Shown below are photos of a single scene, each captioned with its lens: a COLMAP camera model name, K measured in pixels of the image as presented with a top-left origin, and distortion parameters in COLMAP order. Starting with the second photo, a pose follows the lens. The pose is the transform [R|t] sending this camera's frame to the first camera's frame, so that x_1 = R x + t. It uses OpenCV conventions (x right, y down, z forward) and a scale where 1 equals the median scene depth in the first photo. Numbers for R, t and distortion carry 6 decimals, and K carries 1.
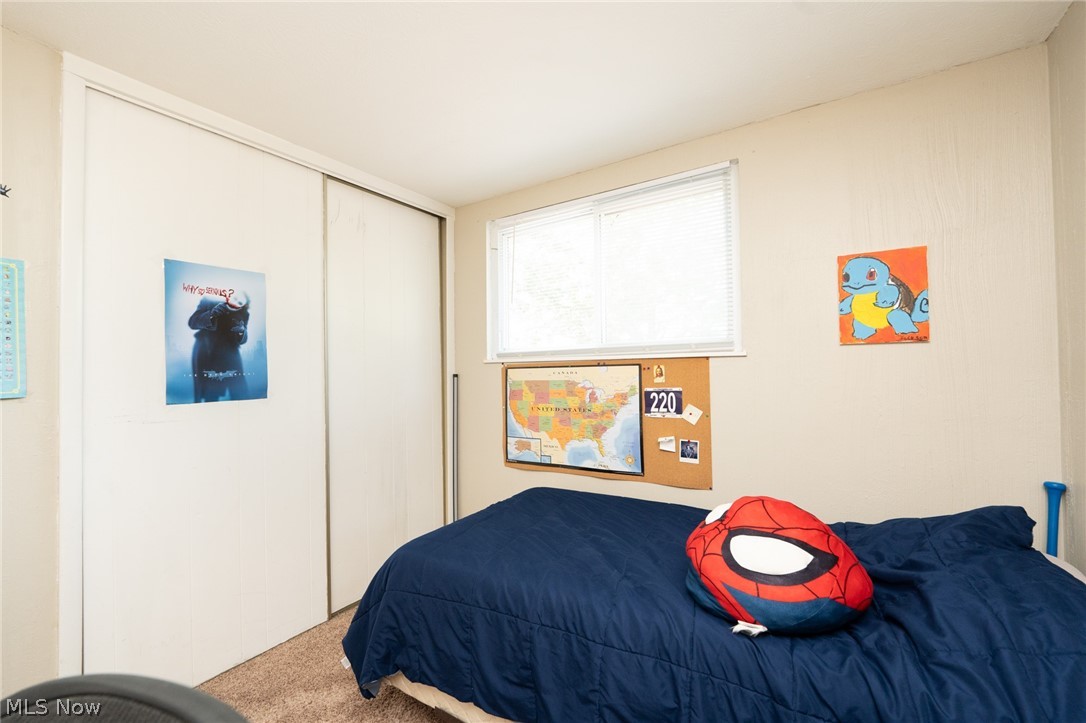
lens RADIAL K [[447.6, 0, 543.0], [0, 447.6, 361.5], [0, 0, 1]] dist [-0.001016, -0.003688]
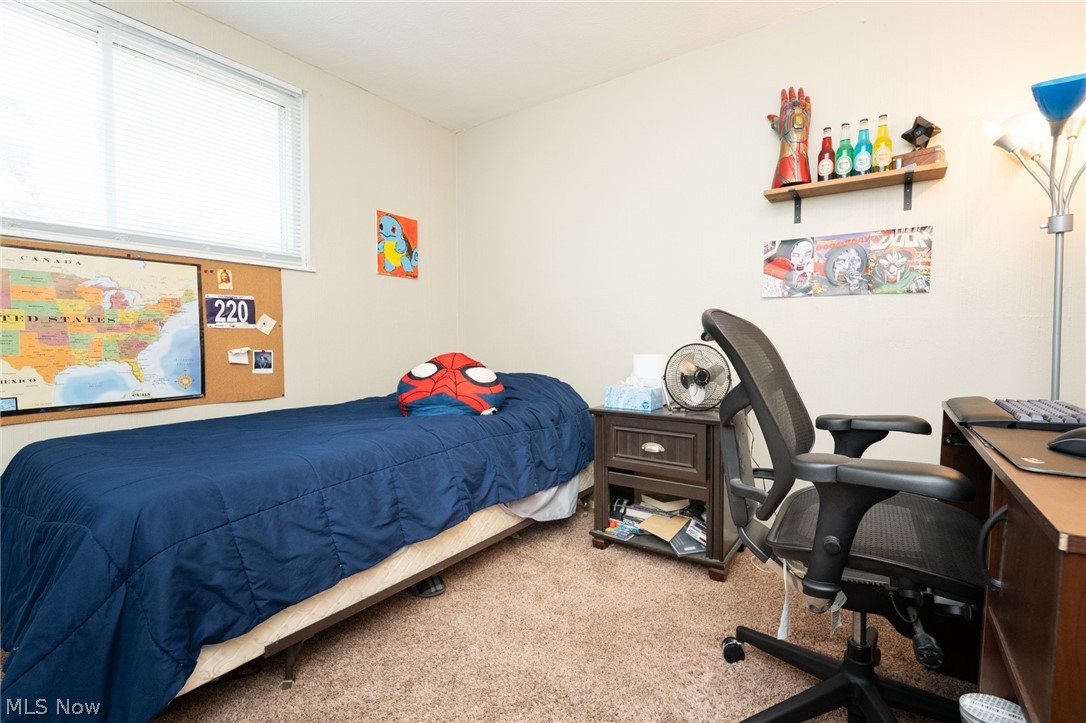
lens RADIAL K [[480.8, 0, 541.5], [0, 480.8, 362.2], [0, 0, 1]] dist [-0.001216, -0.006601]
pose [[0.057142, -0.016292, 0.998233, -0.662556], [-0.012833, 0.999772, 0.017052, 0.168485], [-0.998284, -0.013785, 0.056920, 0.315563]]
